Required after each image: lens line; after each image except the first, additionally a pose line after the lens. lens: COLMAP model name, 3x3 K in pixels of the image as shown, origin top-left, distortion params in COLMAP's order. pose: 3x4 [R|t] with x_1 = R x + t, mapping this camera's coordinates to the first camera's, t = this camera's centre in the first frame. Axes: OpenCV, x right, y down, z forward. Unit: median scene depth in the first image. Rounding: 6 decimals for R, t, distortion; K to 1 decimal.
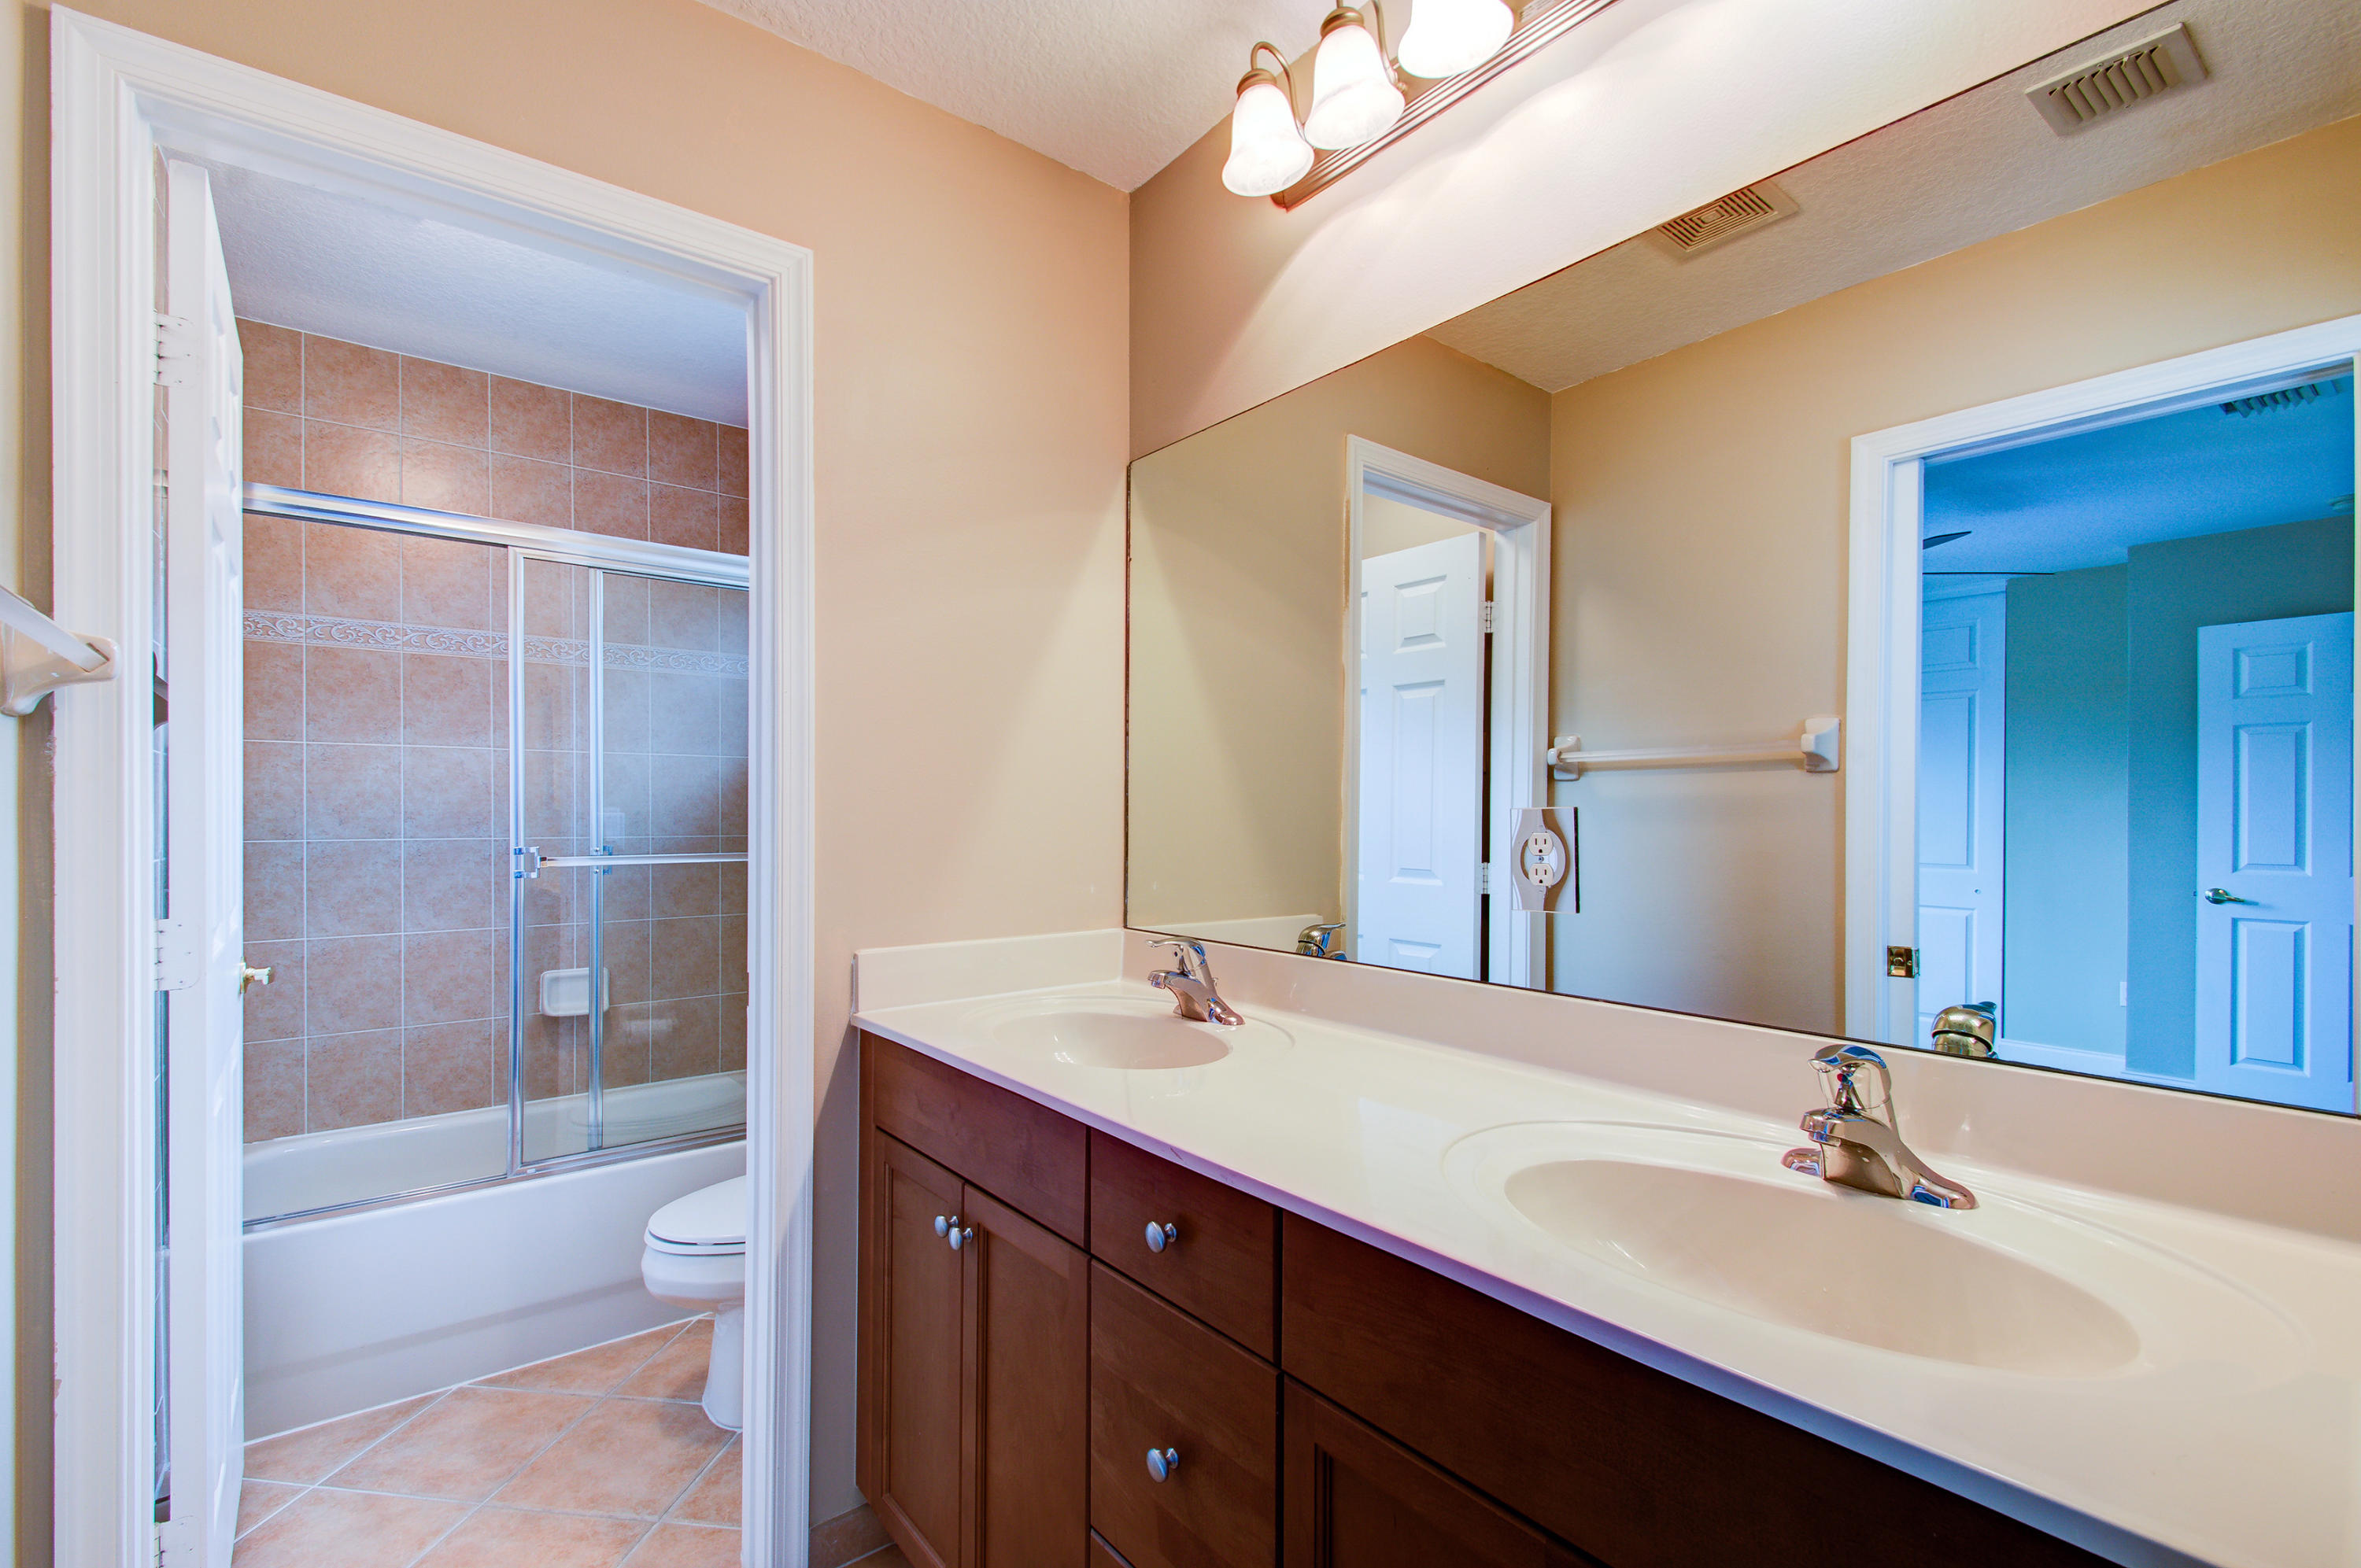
lens RADIAL K [[1042.9, 0, 1183.5], [0, 1042.9, 801.9], [0, 0, 1]] dist [0.004683, -0.000608]
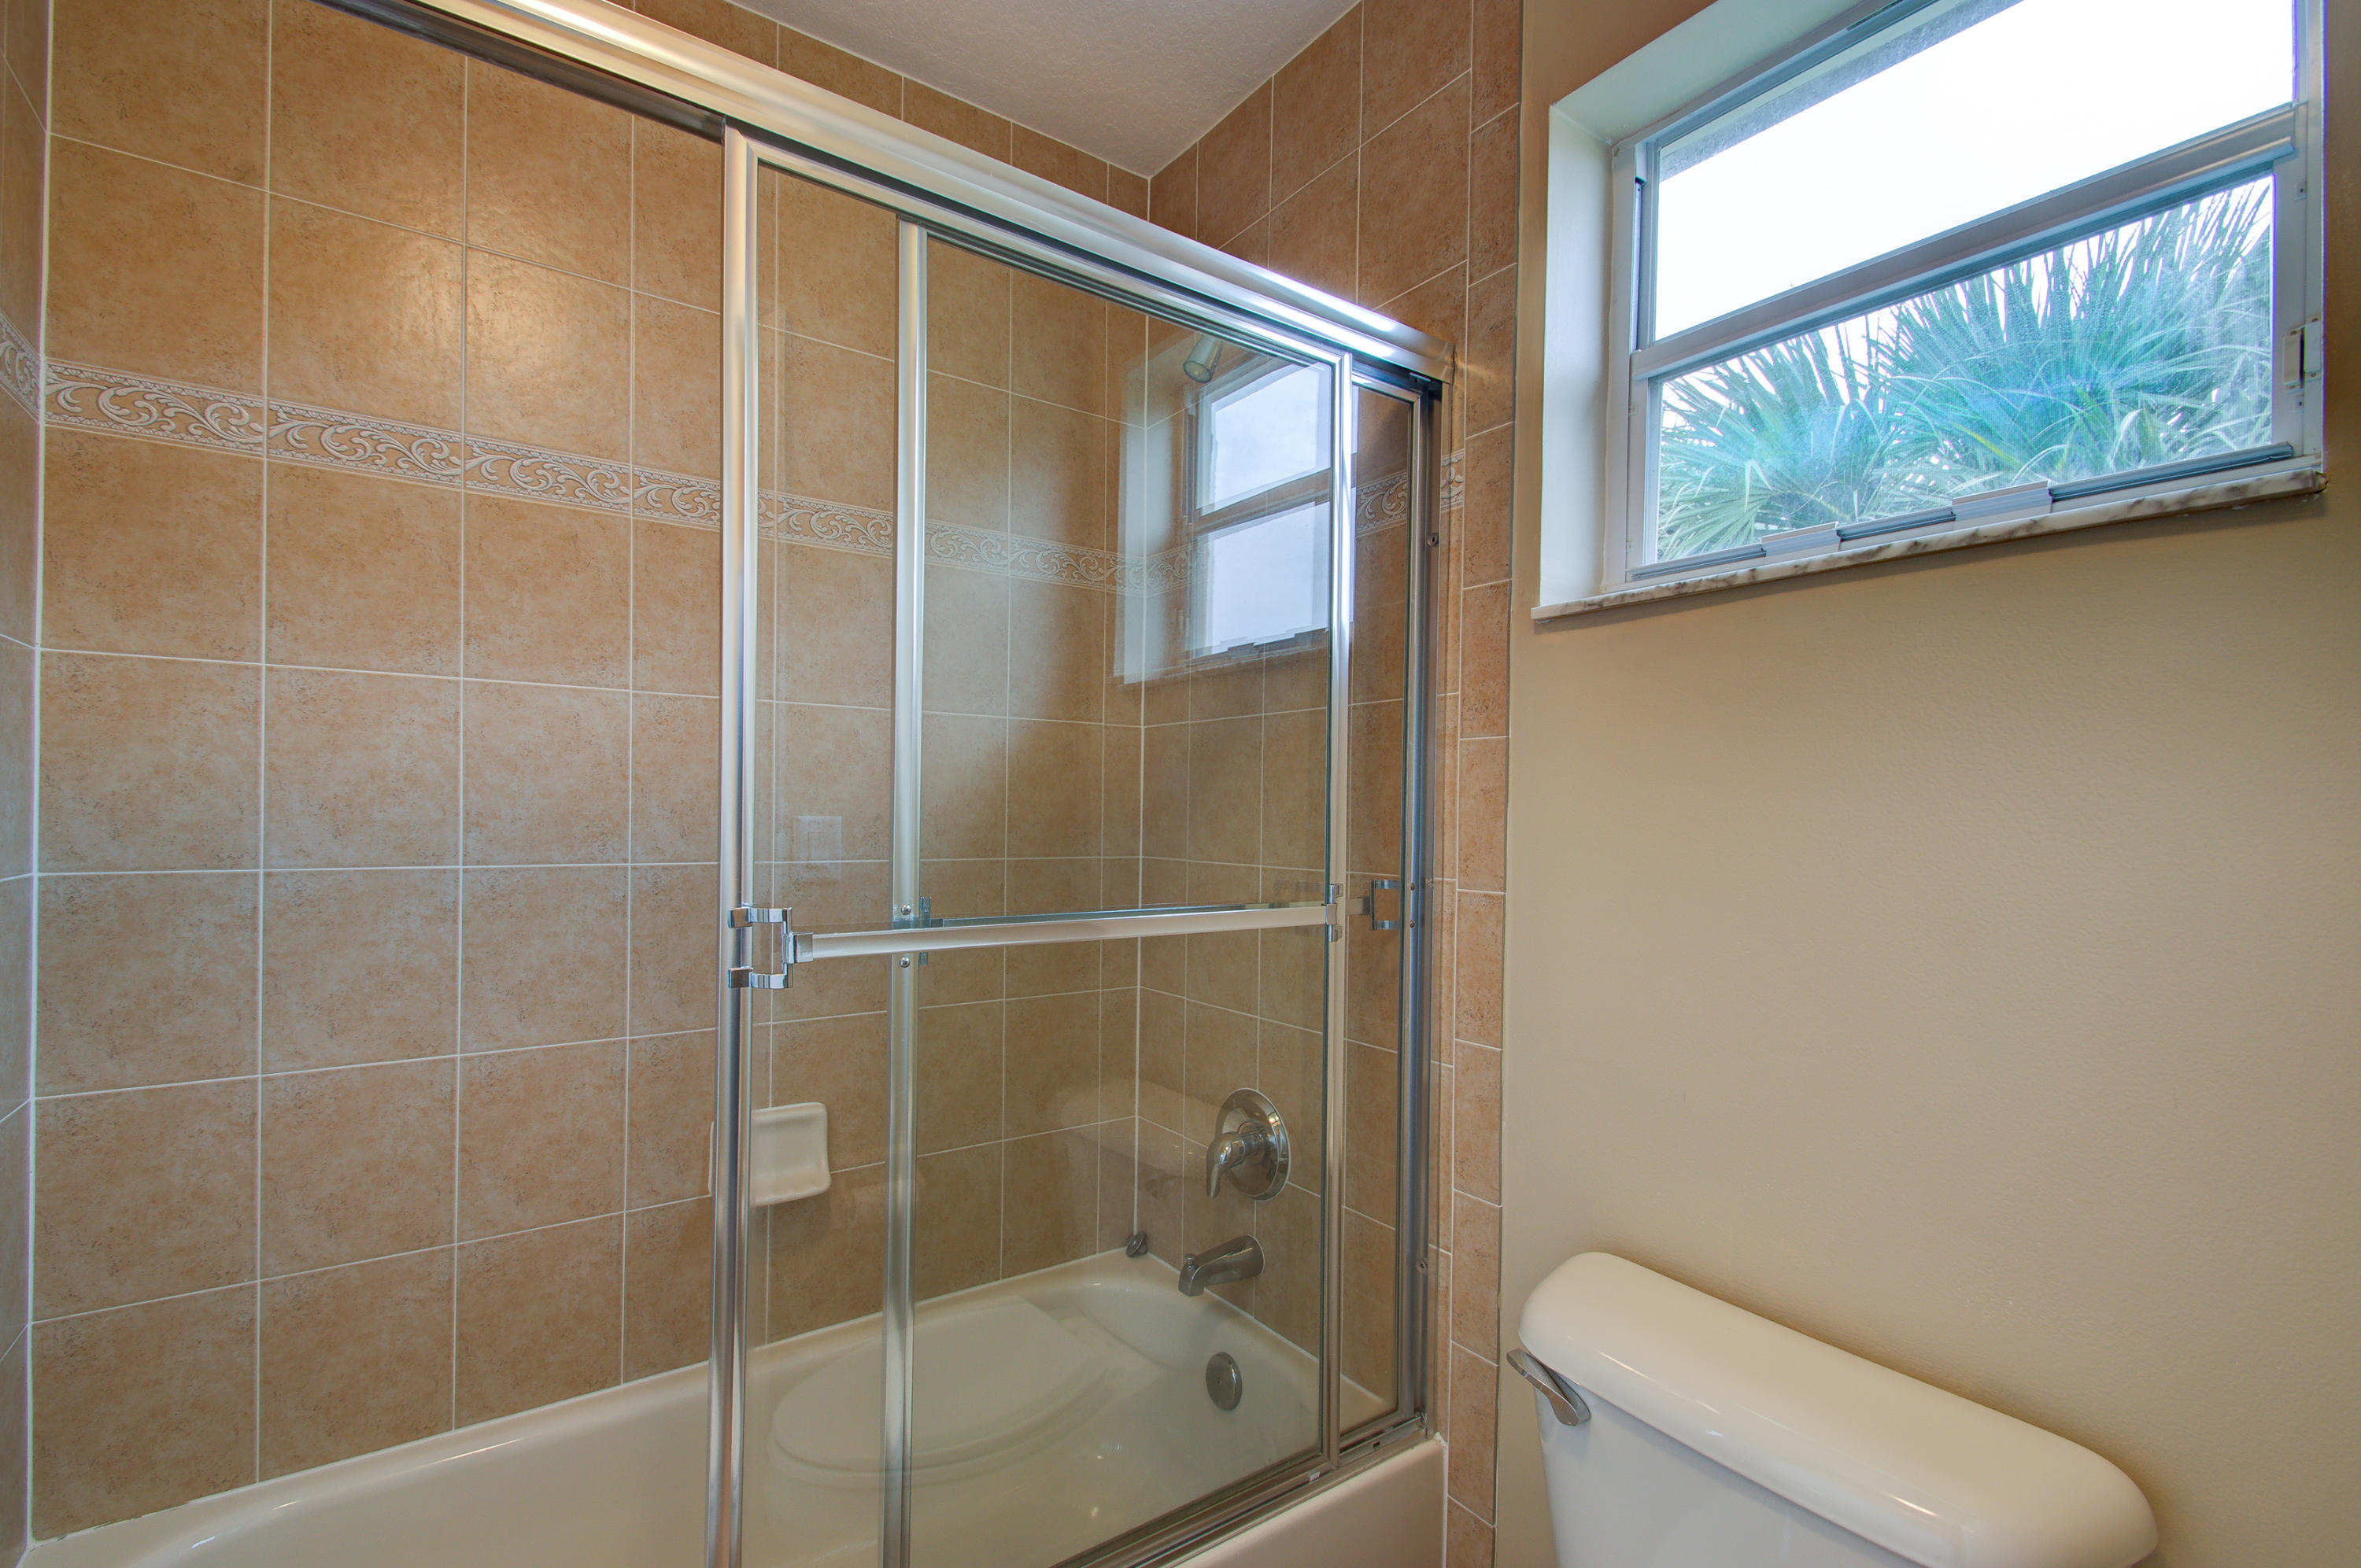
lens RADIAL K [[1042.9, 0, 1180.4], [0, 1042.9, 804.2], [0, 0, 1]] dist [0.004683, -0.000608]
pose [[0.998713, 0.010440, -0.049627, -0.389296], [-0.010592, 0.999940, -0.002801, 0.003717], [0.049595, 0.003323, 0.998764, 0.532508]]
